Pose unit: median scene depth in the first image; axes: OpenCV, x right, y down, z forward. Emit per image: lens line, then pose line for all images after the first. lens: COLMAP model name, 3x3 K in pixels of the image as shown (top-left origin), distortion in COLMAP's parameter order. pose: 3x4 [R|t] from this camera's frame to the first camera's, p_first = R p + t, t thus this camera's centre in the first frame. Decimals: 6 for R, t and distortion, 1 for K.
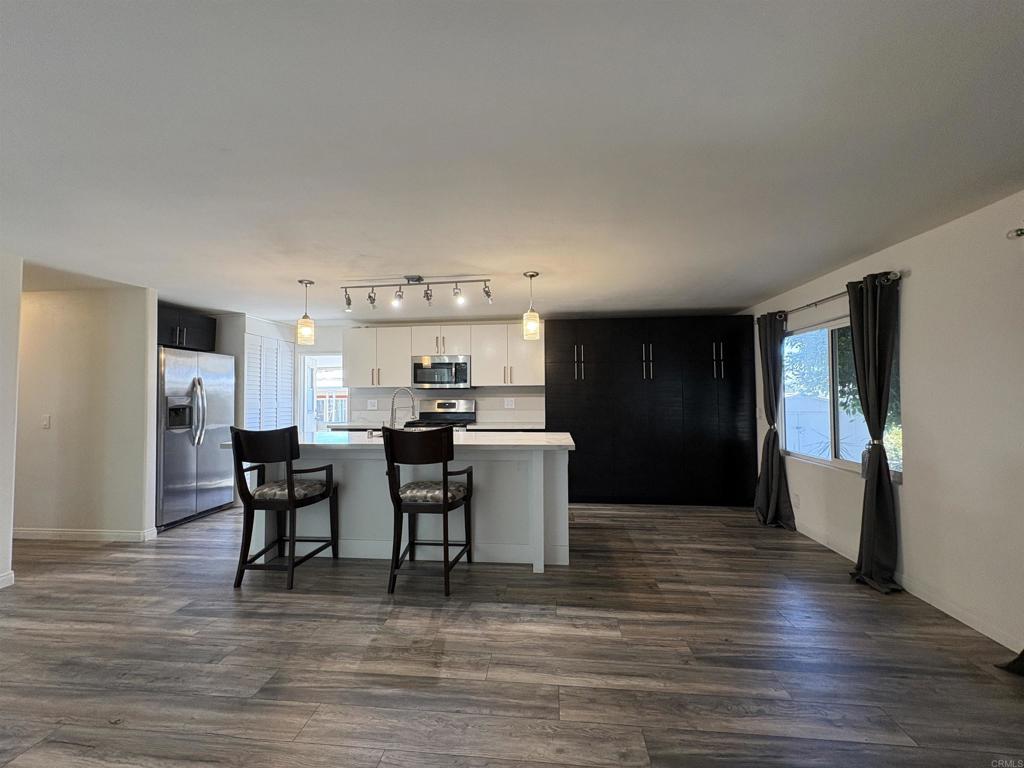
lens RADIAL K [[408.2, 0, 512.2], [0, 408.2, 381.4], [0, 0, 1]] dist [0.001092, 0.000190]
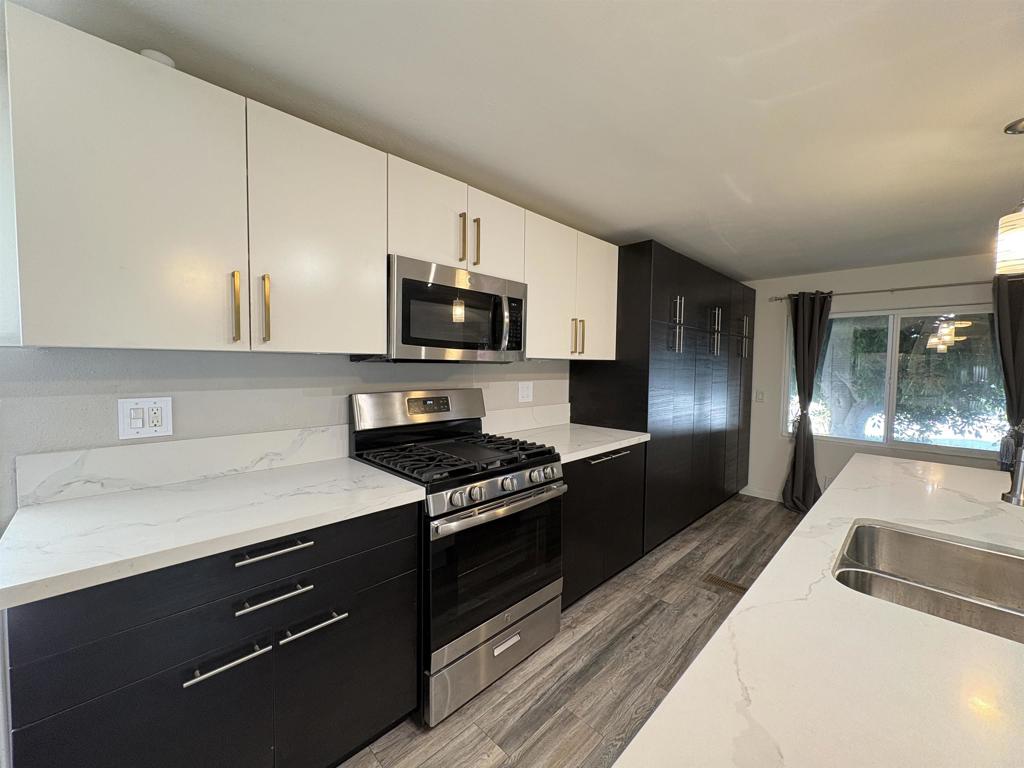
lens RADIAL K [[408.2, 0, 512.0], [0, 408.2, 383.0], [0, 0, 1]] dist [0.001092, 0.000190]
pose [[0.634296, -0.021050, 0.772803, -0.713562], [-0.044829, 0.996946, 0.063950, 0.017507], [-0.771789, -0.075207, 0.631415, 1.222806]]
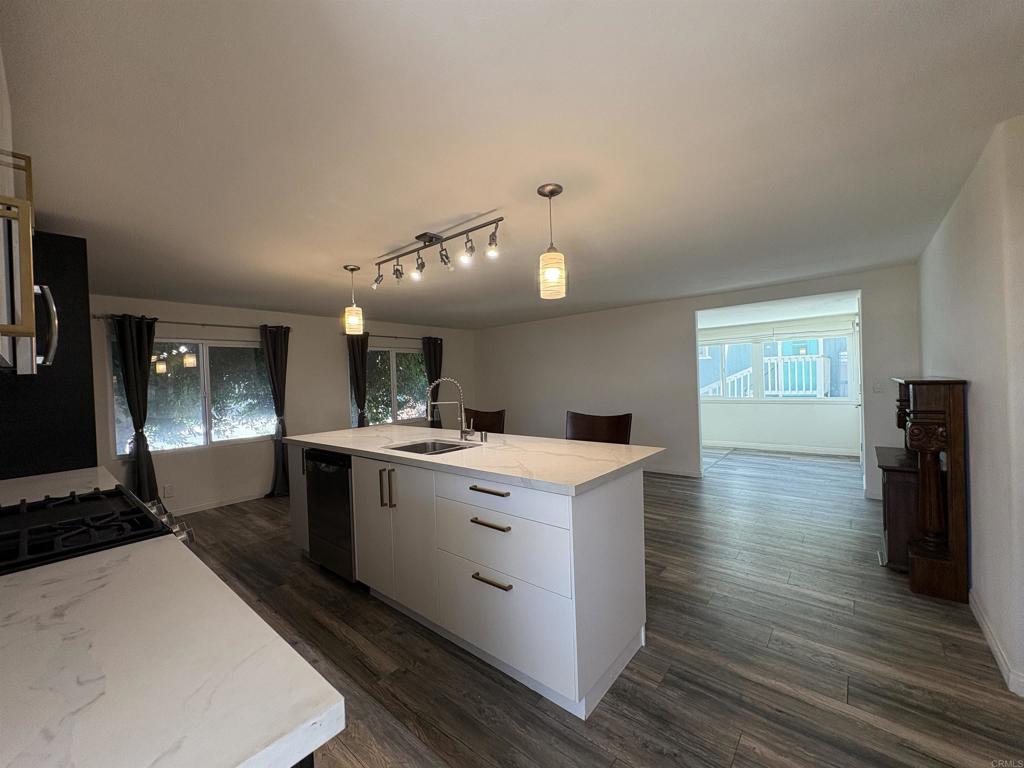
lens RADIAL K [[408.2, 0, 513.1], [0, 408.2, 382.6], [0, 0, 1]] dist [0.001092, 0.000190]
pose [[-0.821873, 0.030328, 0.568864, -0.890230], [0.022001, 0.999527, -0.021502, 0.047291], [-0.569246, -0.005156, -0.822151, 1.712148]]
